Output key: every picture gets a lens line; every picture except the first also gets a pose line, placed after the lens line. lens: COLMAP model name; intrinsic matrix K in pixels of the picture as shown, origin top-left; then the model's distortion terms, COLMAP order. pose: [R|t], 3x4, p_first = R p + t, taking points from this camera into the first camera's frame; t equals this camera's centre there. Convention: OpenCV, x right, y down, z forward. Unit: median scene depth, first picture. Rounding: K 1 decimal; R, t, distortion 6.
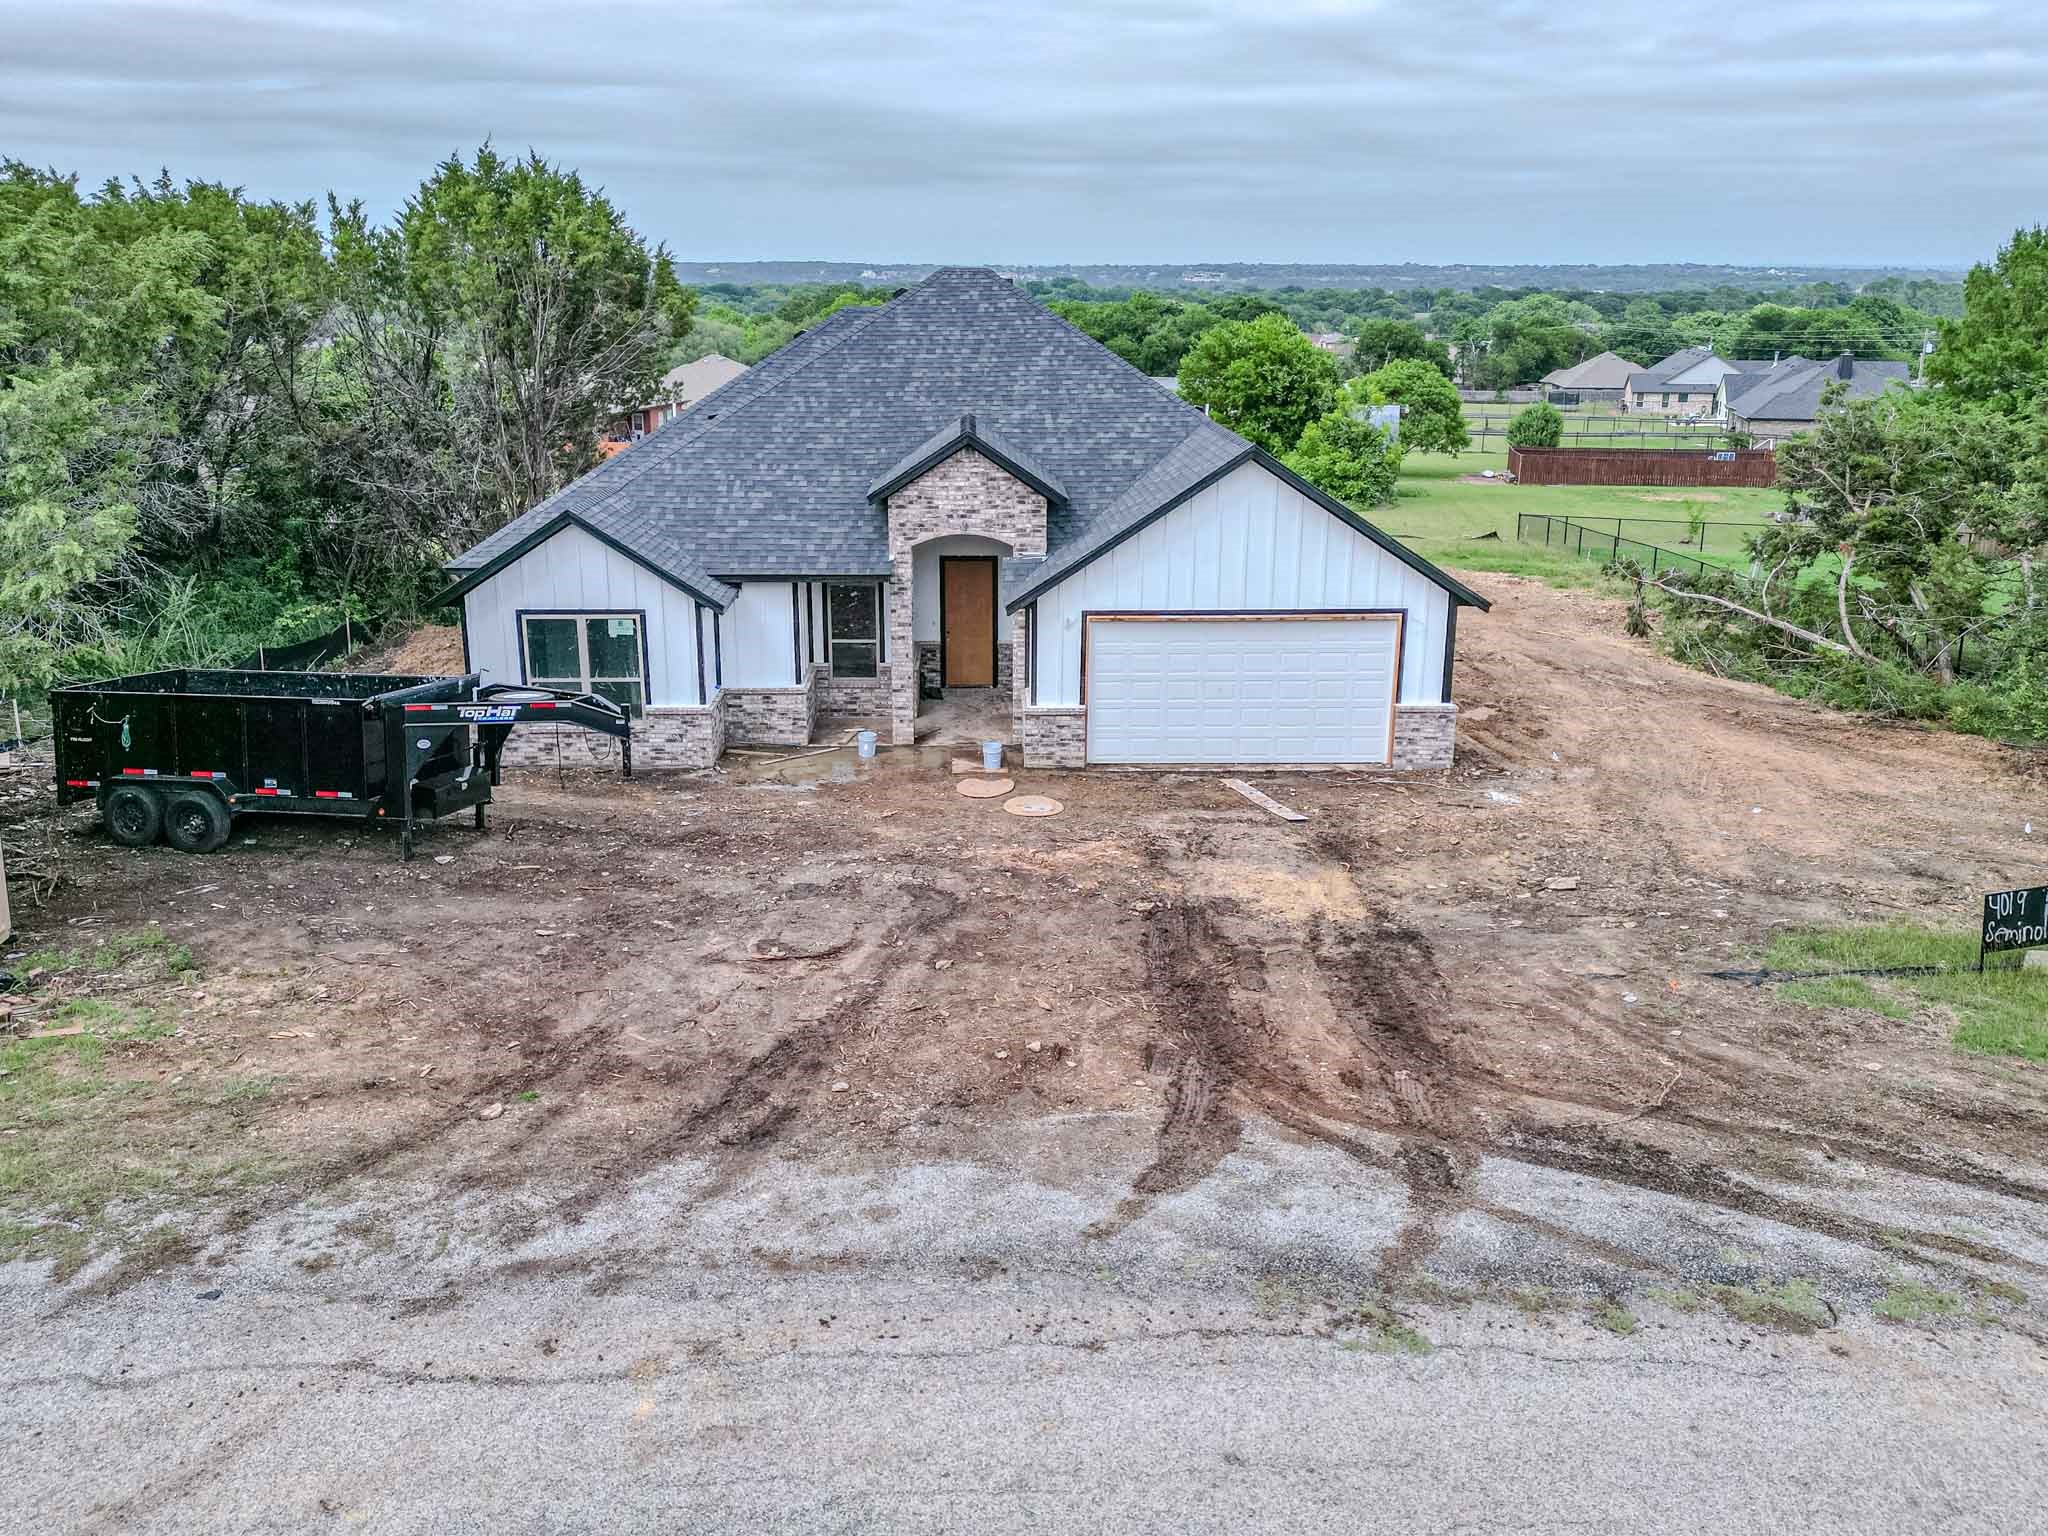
lens RADIAL K [[1470.7, 0, 997.3], [0, 1470.7, 763.3], [0, 0, 1]] dist [0.057816, -0.056983]
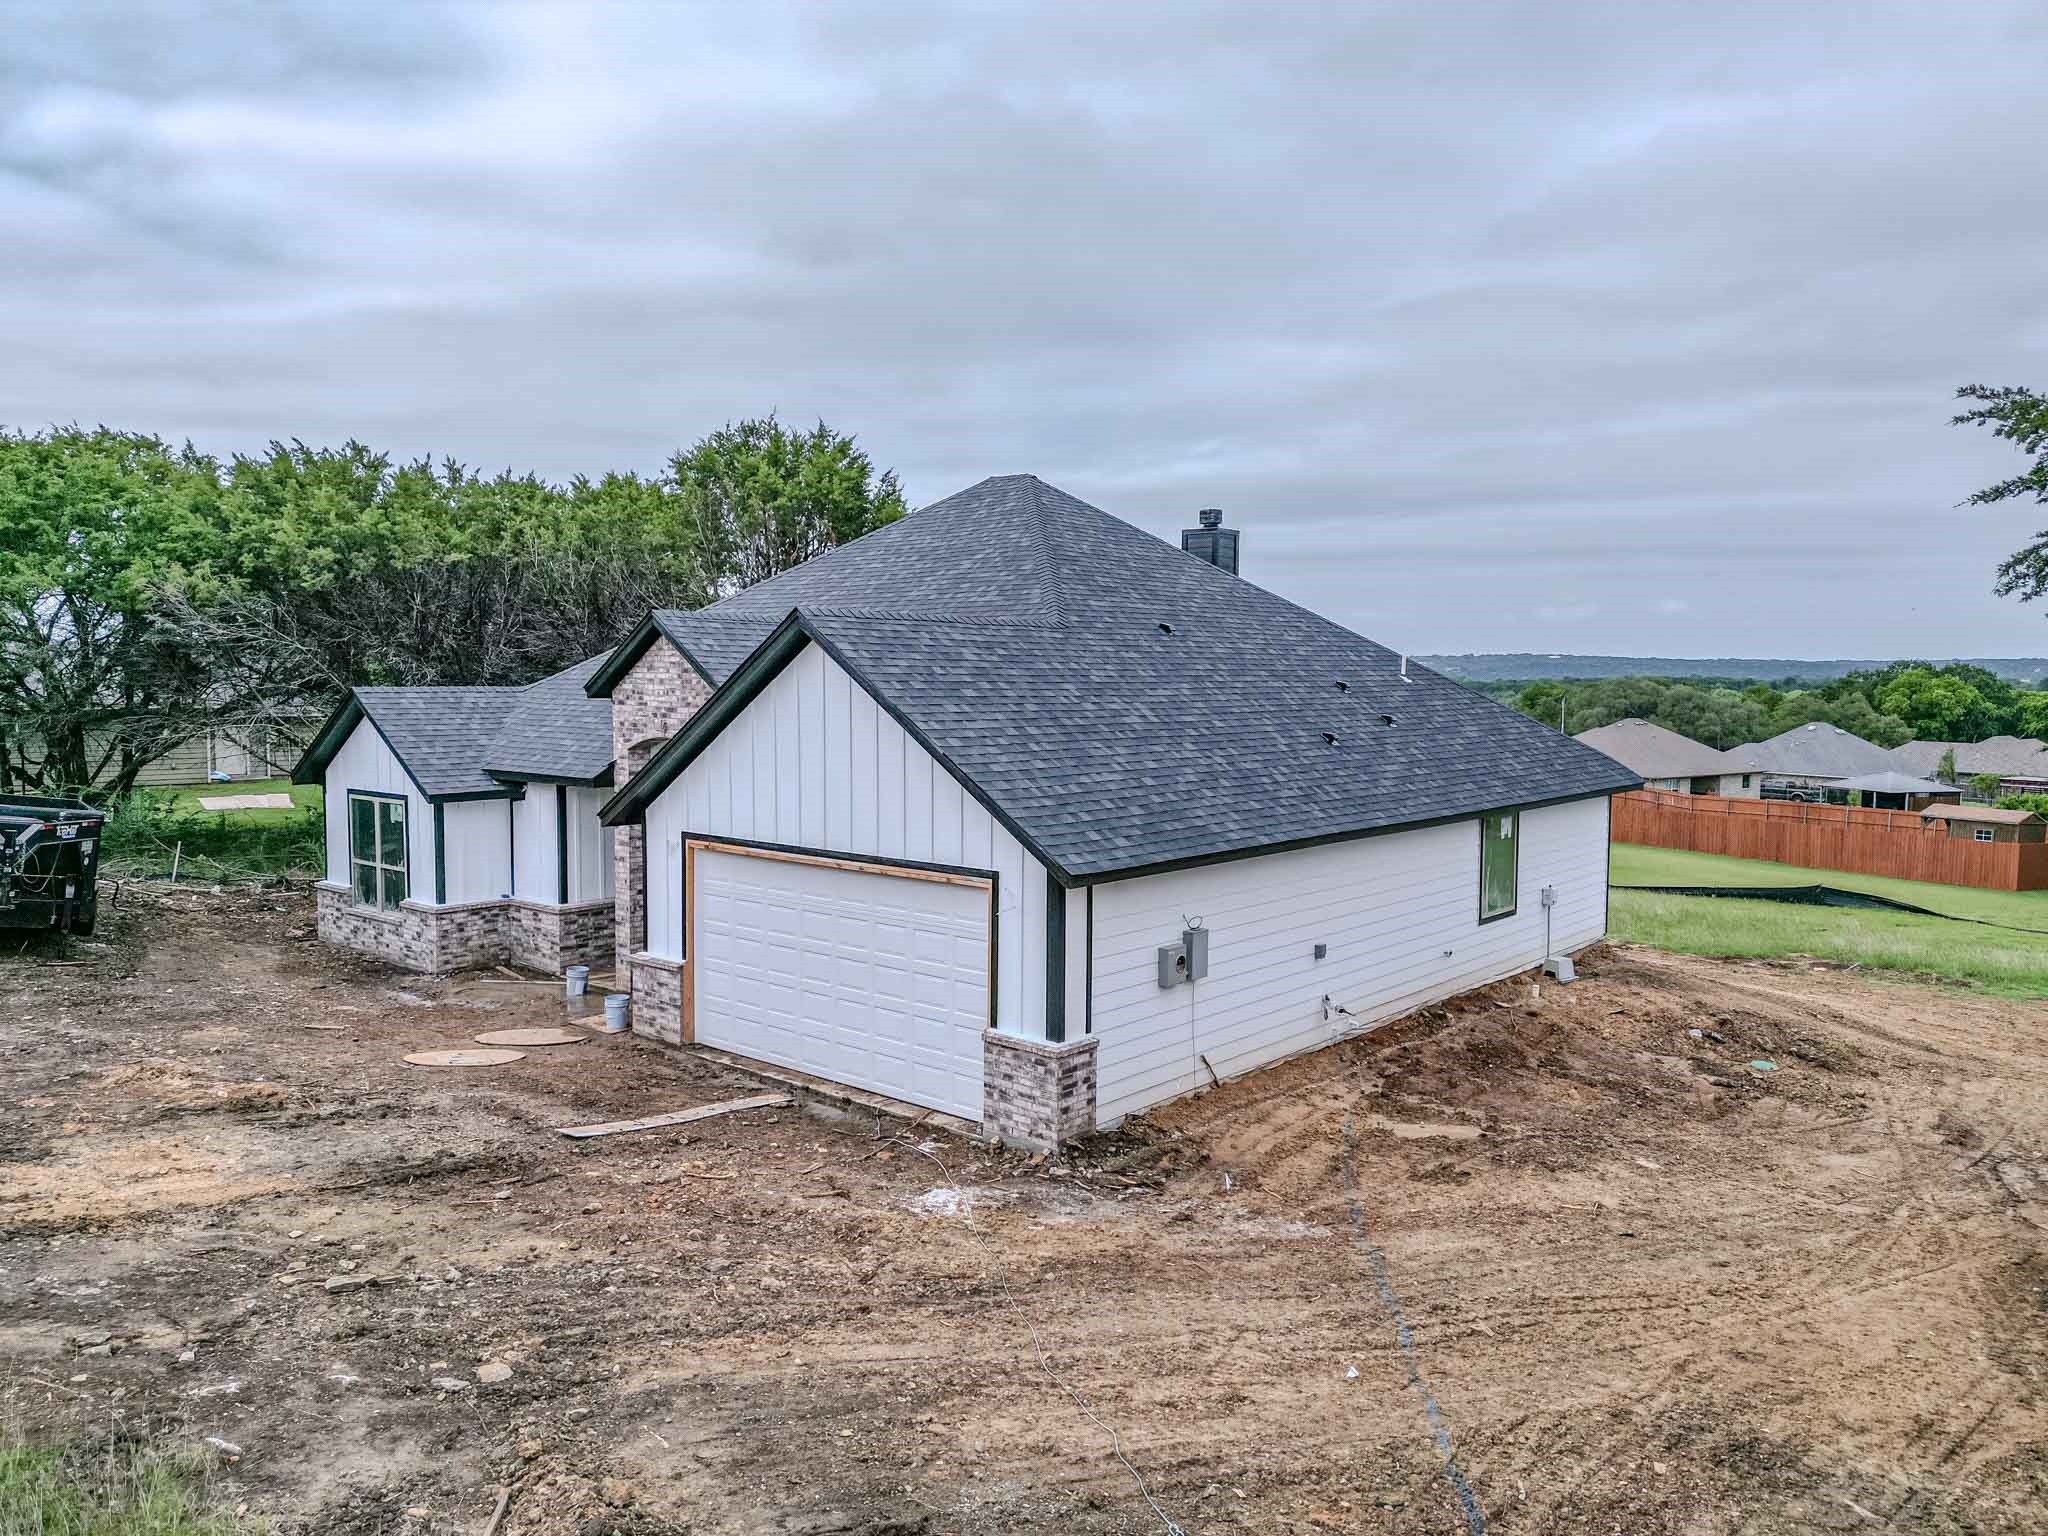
lens RADIAL K [[1470.7, 0, 1021.0], [0, 1470.7, 789.9], [0, 0, 1]] dist [0.057816, -0.056983]
pose [[0.755097, 0.063543, -0.652526, 0.908459], [-0.216252, 0.963730, -0.156397, -0.057463], [0.618921, 0.259205, 0.741451, 0.713979]]
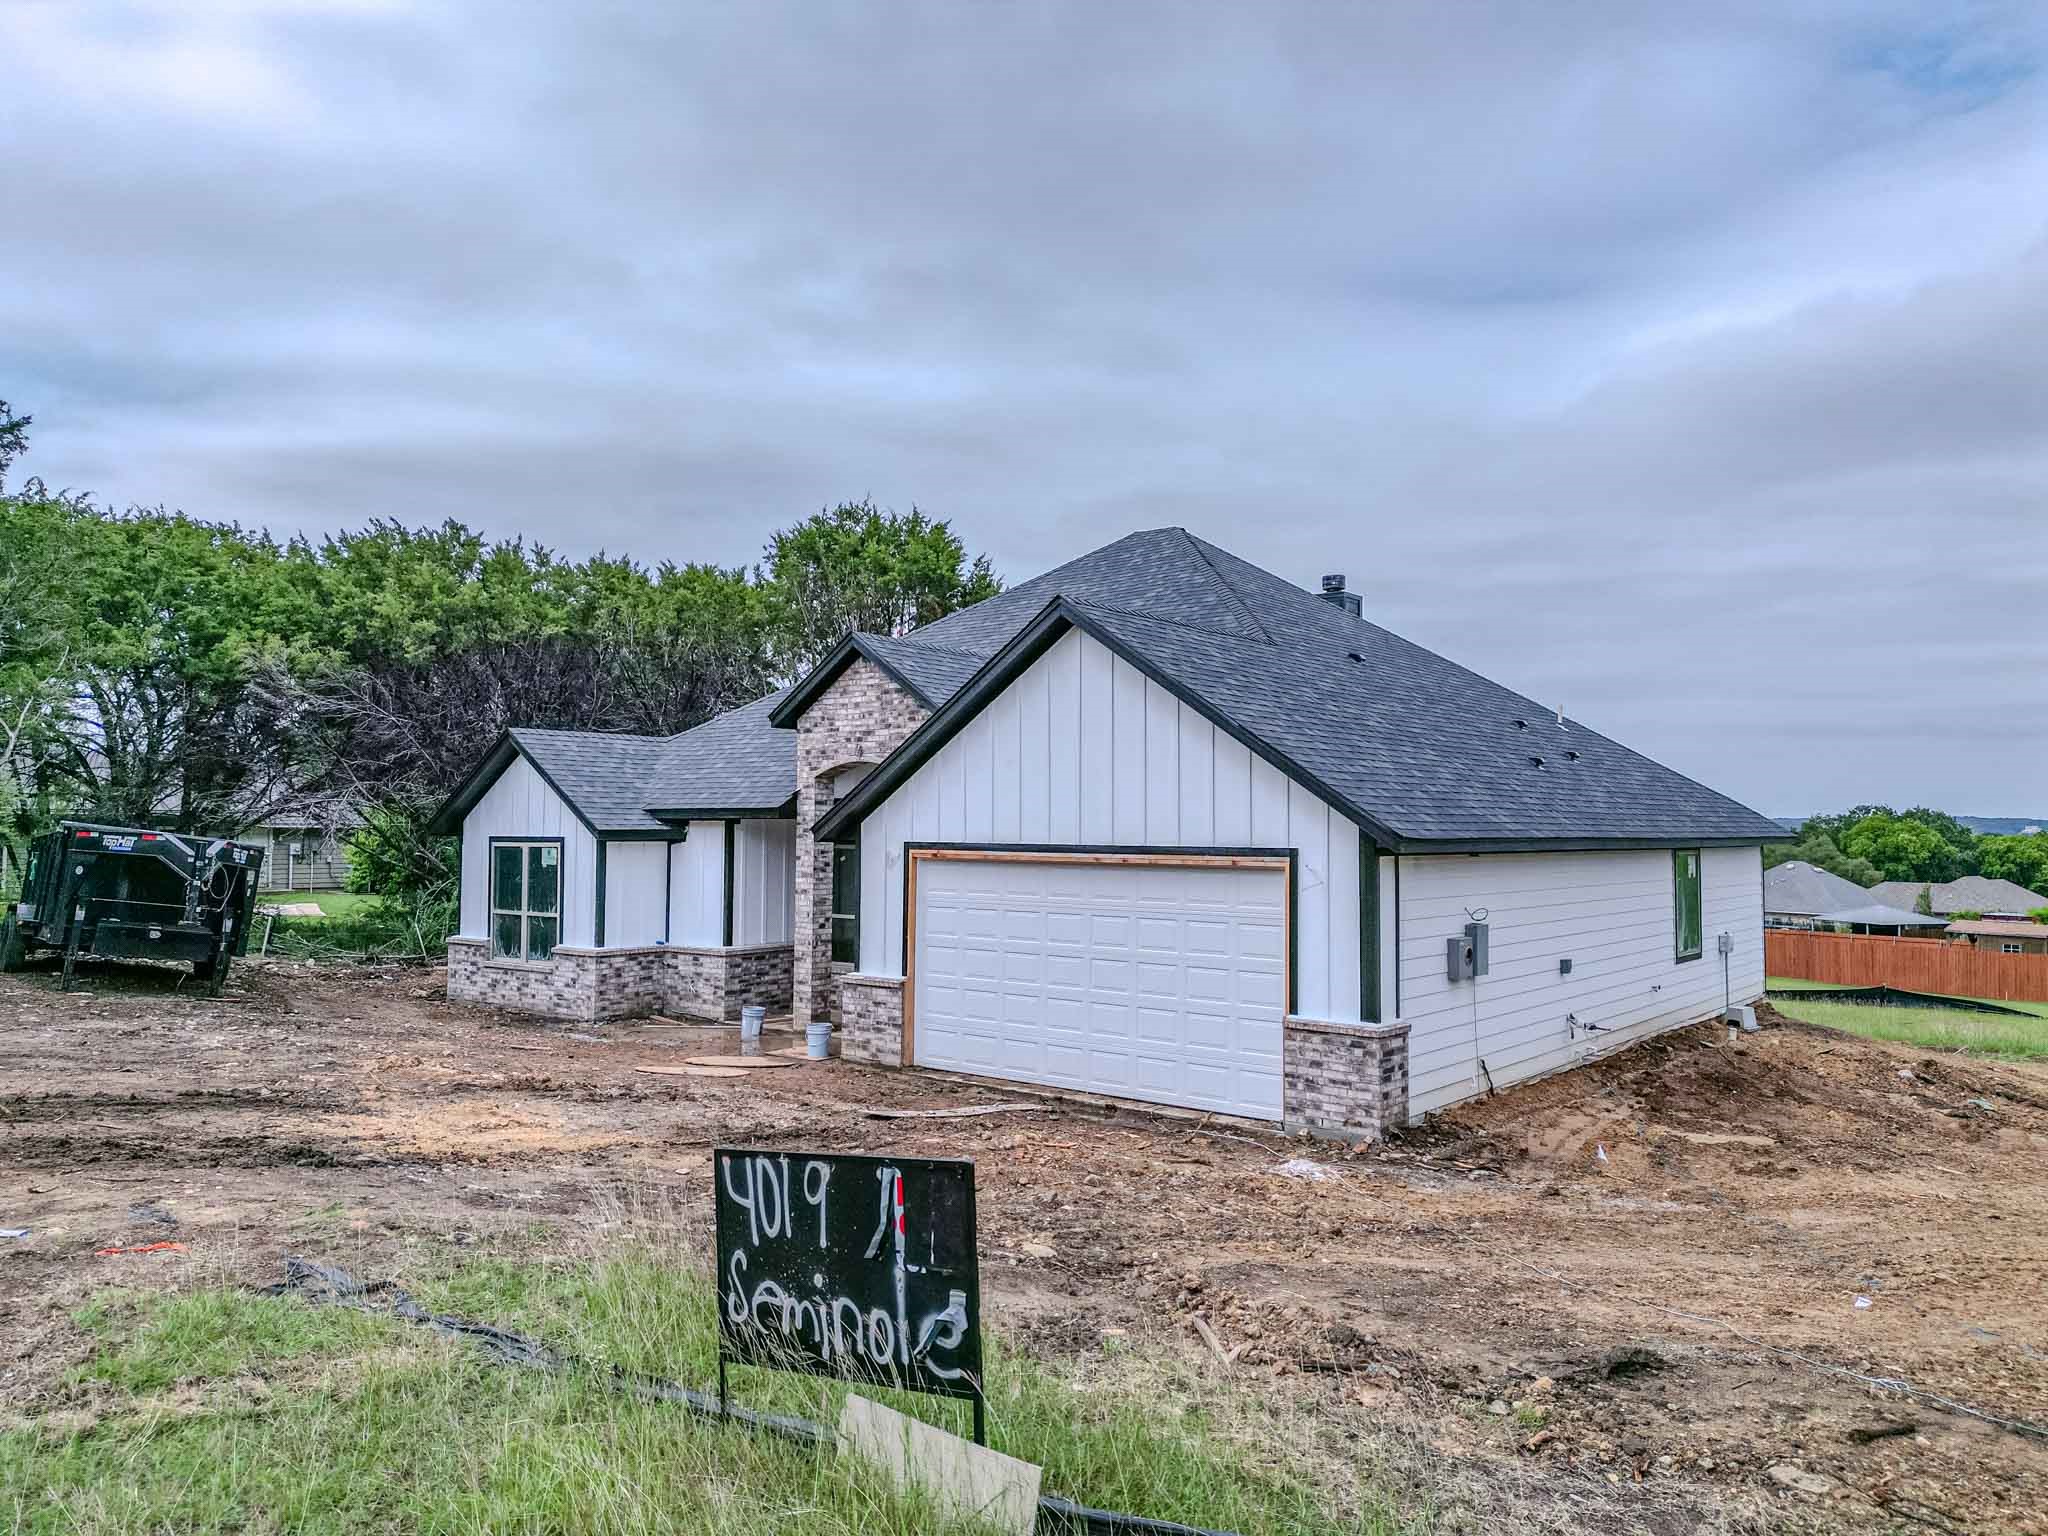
lens RADIAL K [[1470.7, 0, 1017.1], [0, 1470.7, 794.4], [0, 0, 1]] dist [0.057816, -0.056983]
pose [[0.773709, -0.004137, -0.633528, 0.751633], [-0.208754, 0.942470, -0.261099, 0.070962], [0.598161, 0.334266, 0.728333, 0.650575]]
